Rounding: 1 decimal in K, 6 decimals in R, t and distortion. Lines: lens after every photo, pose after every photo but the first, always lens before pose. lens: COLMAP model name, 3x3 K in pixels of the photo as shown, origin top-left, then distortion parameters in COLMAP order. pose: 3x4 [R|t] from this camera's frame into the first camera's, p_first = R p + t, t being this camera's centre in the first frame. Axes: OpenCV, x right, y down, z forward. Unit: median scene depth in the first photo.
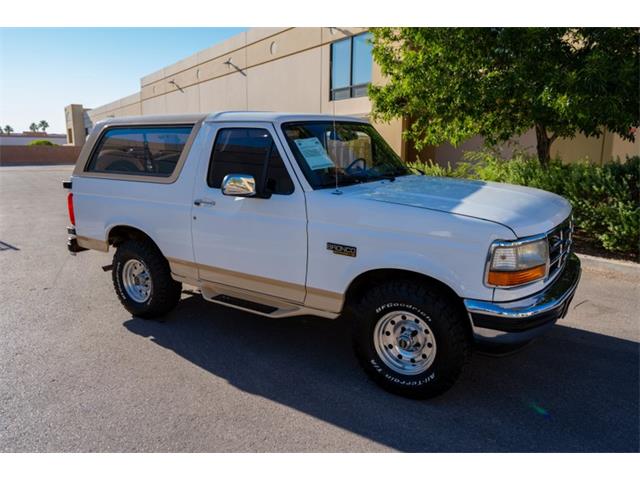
lens RADIAL K [[479.7, 0, 320.0], [0, 479.7, 240.0], [0, 0, 1]] dist [0.004876, -0.002565]
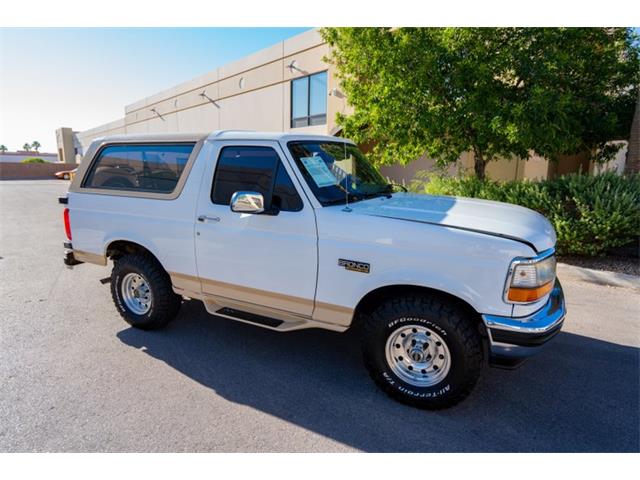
lens RADIAL K [[384.6, 0, 320.0], [0, 384.6, 240.0], [0, 0, 1]] dist [0.000961, 0.001399]
pose [[0.993711, -0.012367, 0.111290, -0.089635], [0.012668, 0.999918, -0.002002, -0.026134], [-0.111256, 0.003399, 0.993786, 0.149660]]
